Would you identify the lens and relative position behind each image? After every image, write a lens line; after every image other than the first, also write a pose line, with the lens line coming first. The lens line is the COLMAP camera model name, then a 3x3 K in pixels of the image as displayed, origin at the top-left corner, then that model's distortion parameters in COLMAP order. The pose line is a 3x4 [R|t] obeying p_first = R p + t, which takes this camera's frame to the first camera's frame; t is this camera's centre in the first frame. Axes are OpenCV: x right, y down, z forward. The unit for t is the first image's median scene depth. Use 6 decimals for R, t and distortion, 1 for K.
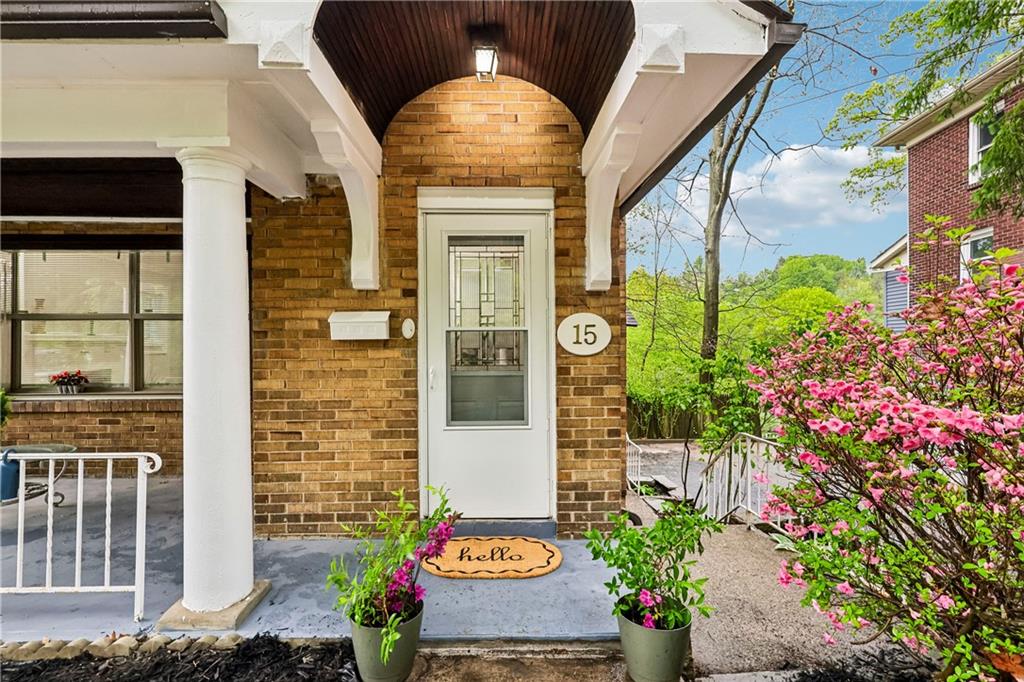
lens RADIAL K [[506.8, 0, 509.2], [0, 506.8, 338.5], [0, 0, 1]] dist [-0.003052, -0.000221]
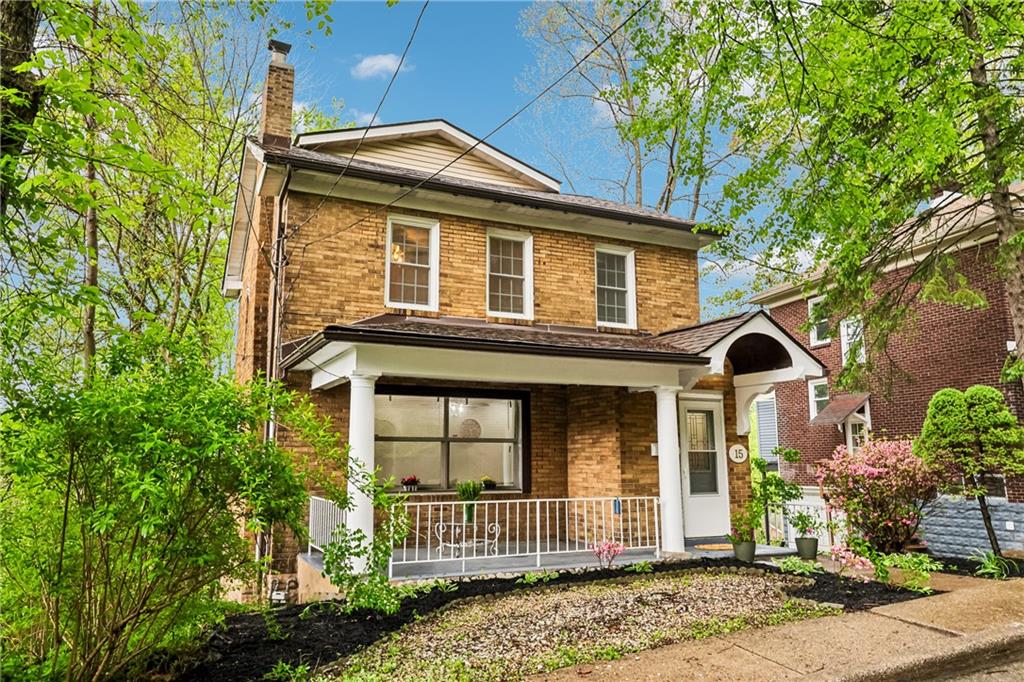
lens RADIAL K [[703.5, 0, 510.9], [0, 703.5, 339.8], [0, 0, 1]] dist [-0.001759, -0.000226]
pose [[0.905138, 0.075409, 0.418376, -1.801660], [-0.004614, 0.985826, -0.167706, 0.018354], [-0.425093, 0.149867, 0.892657, -1.265104]]
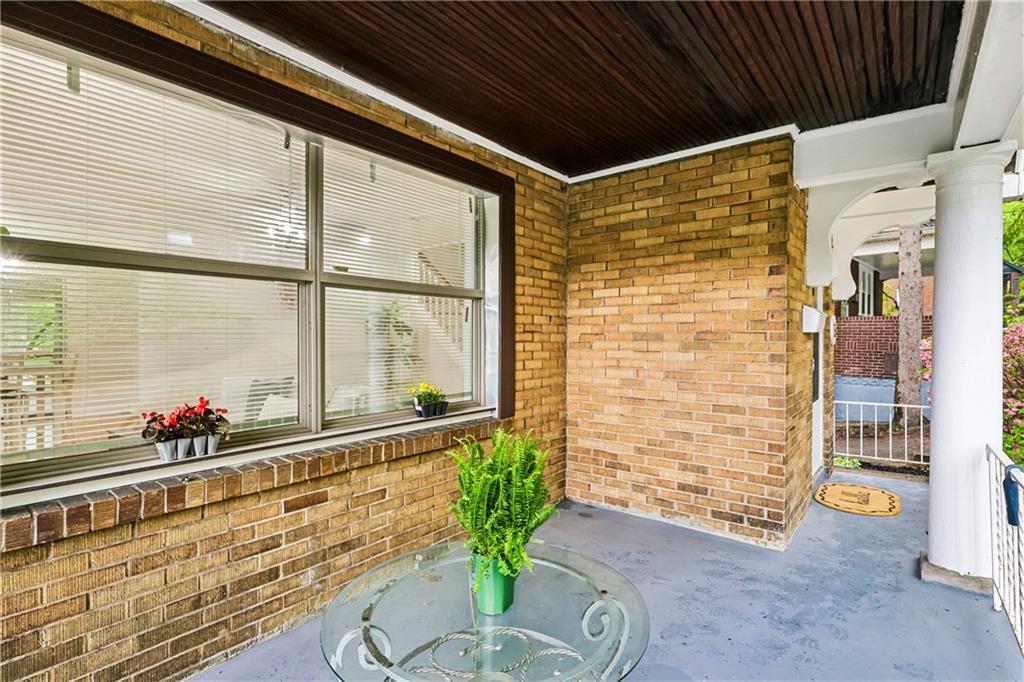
lens RADIAL K [[503.5, 0, 514.3], [0, 503.5, 341.2], [0, 0, 1]] dist [-0.000788, -0.000277]
pose [[0.630304, -0.001831, 0.776346, -1.213248], [-0.009065, 0.999912, 0.009718, 0.013800], [-0.776295, -0.013163, 0.630232, 0.664299]]
